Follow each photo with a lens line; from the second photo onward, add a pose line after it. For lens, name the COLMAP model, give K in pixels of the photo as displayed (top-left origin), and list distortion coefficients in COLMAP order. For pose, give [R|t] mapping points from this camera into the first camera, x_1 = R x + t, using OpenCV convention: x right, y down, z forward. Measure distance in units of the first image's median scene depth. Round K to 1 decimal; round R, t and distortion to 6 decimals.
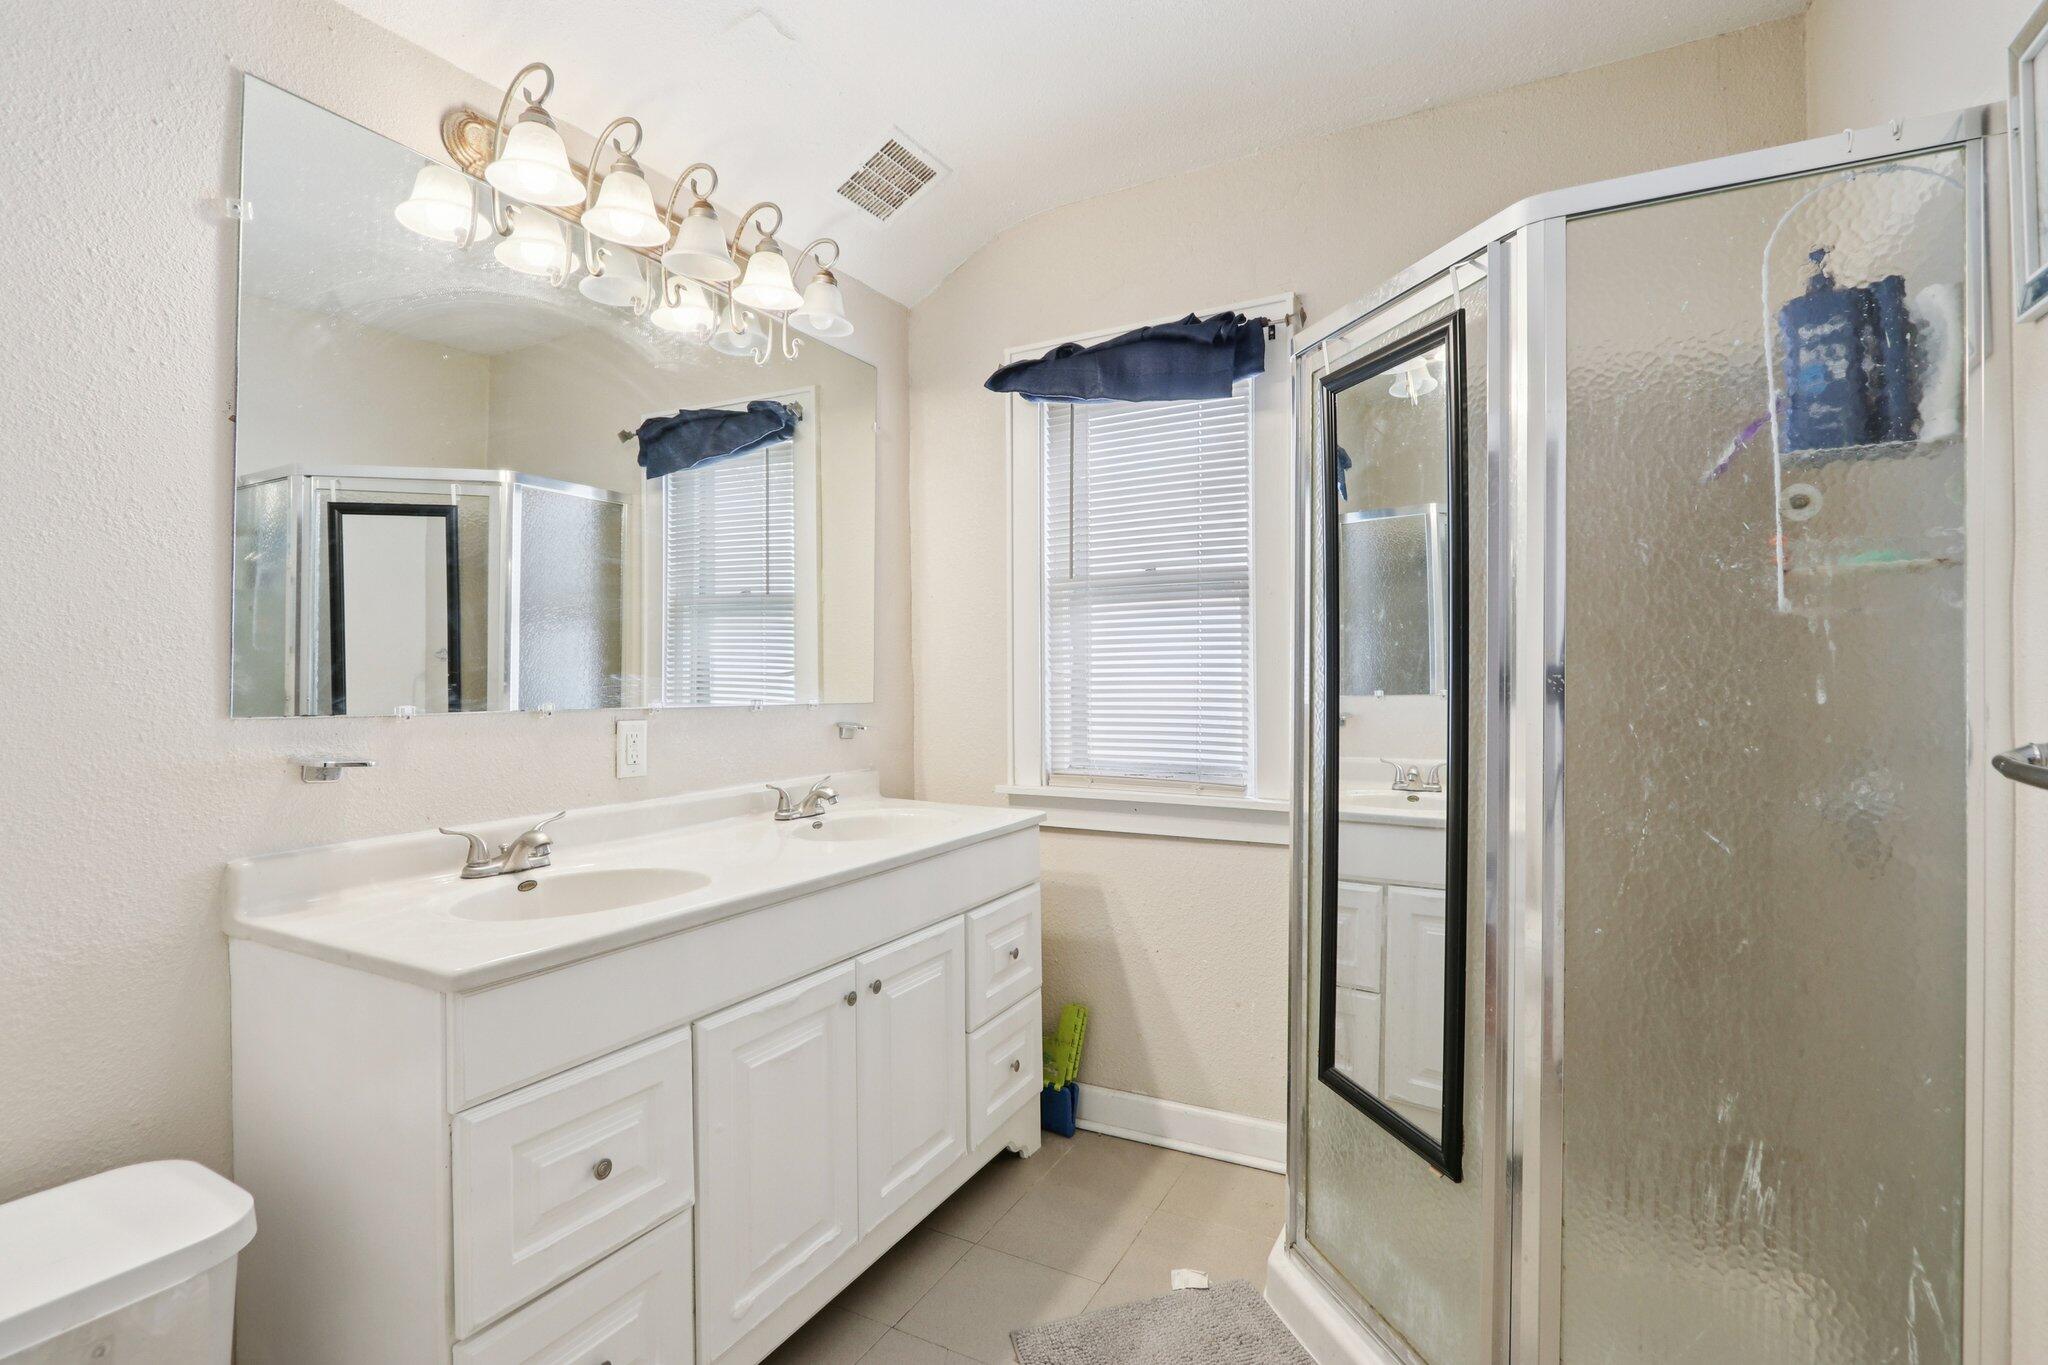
lens RADIAL K [[949.2, 0, 1024.0], [0, 949.2, 682.5], [0, 0, 1]] dist [-0.002224, 0.001263]
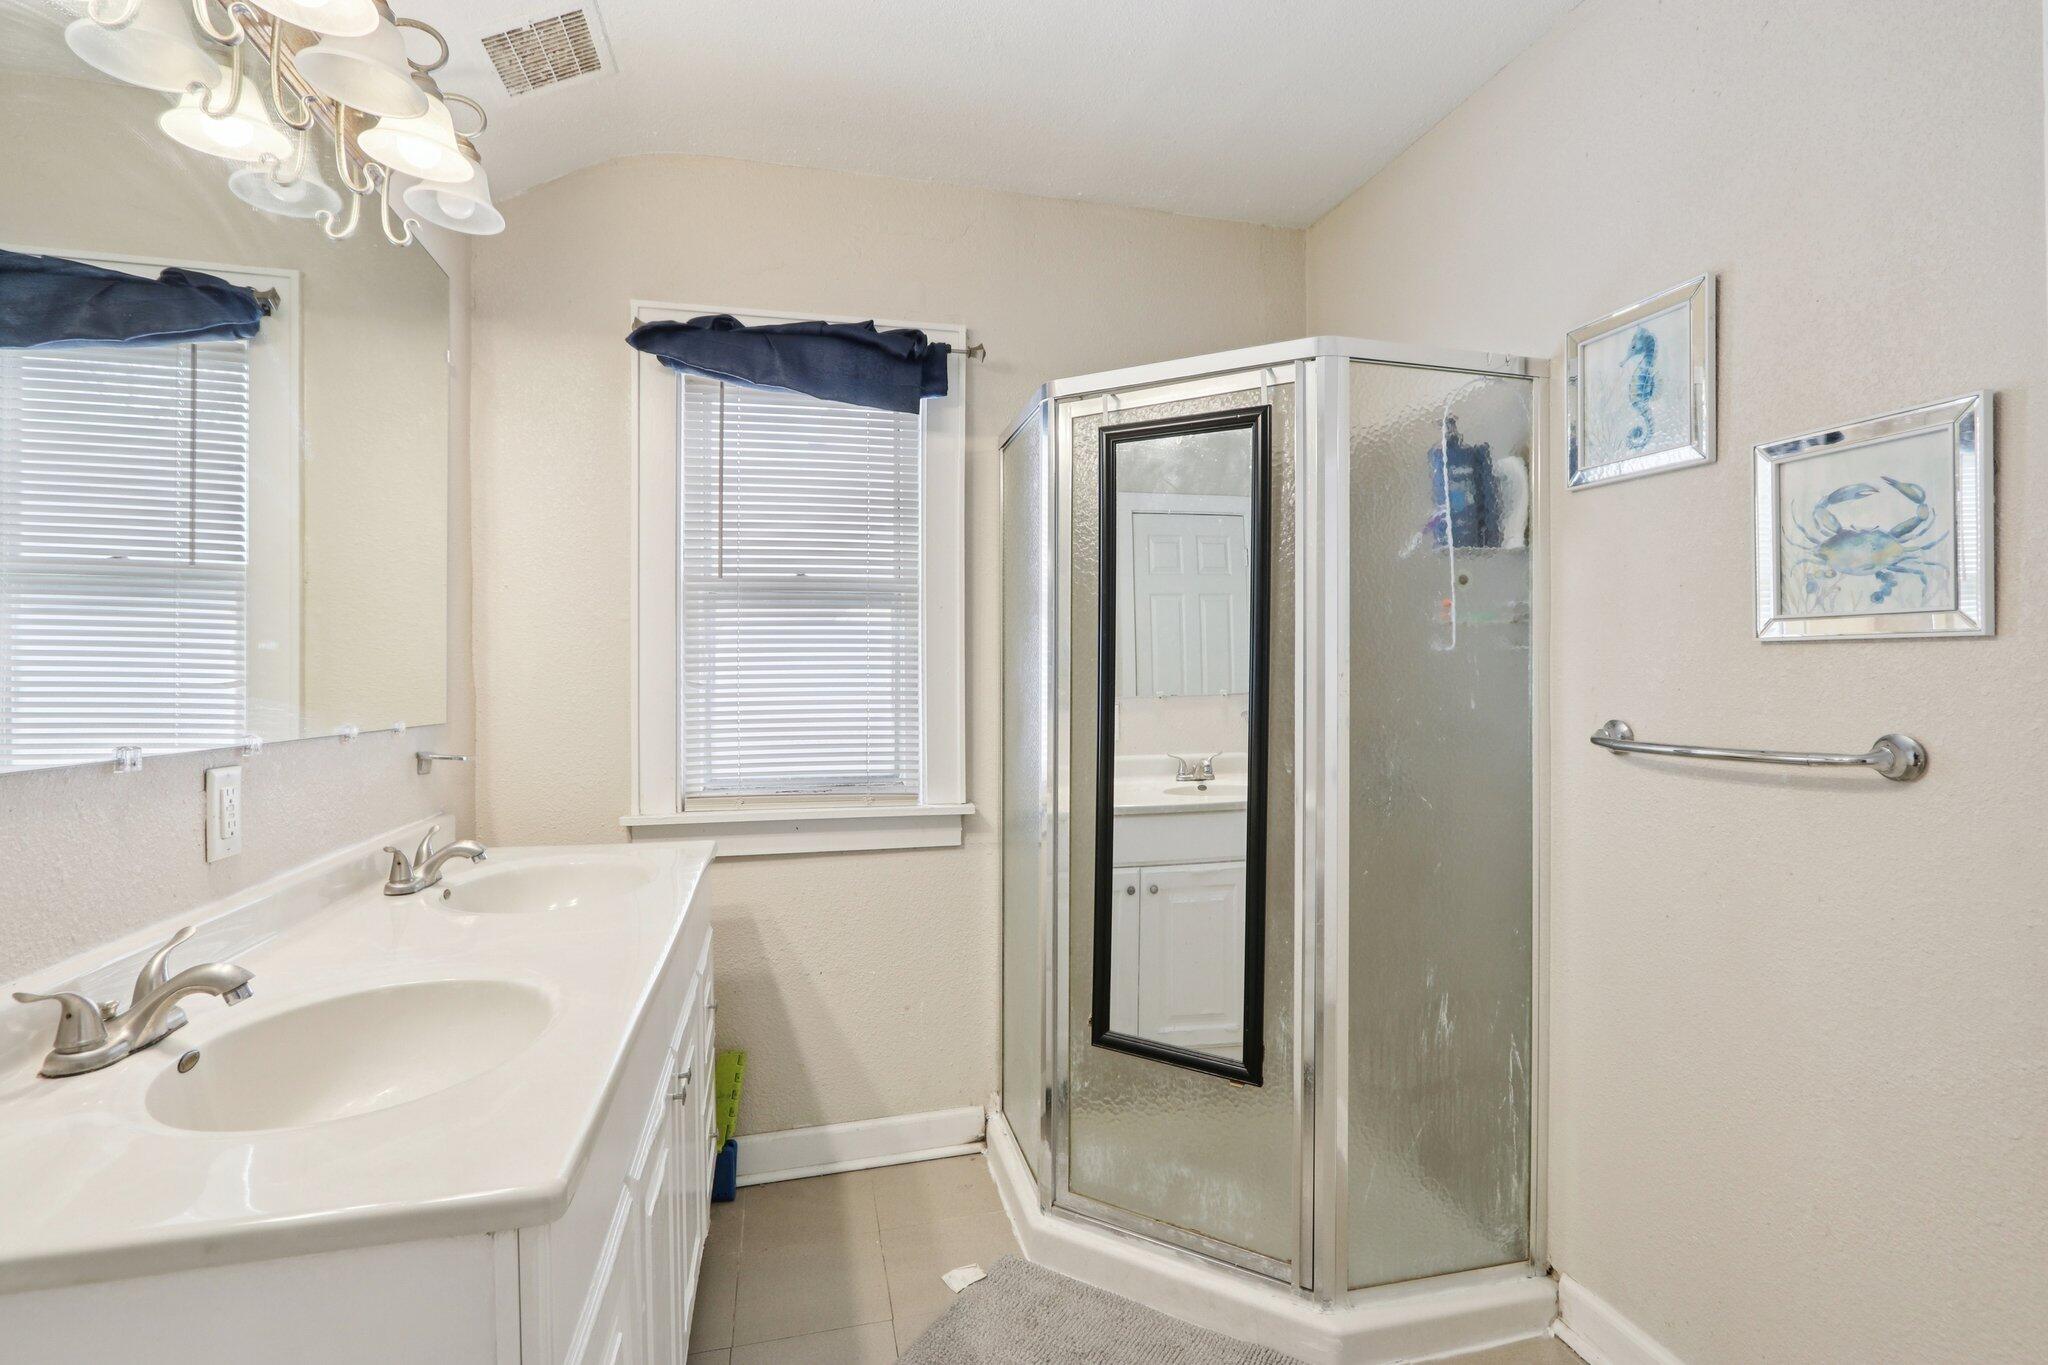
lens RADIAL K [[959.0, 0, 1025.6], [0, 959.0, 685.6], [0, 0, 1]] dist [-0.001949, -0.000261]
pose [[0.739526, -0.006534, 0.673096, -0.390899], [0.003896, 0.999978, 0.005426, -0.013471], [-0.673116, -0.001390, 0.739535, 0.156696]]
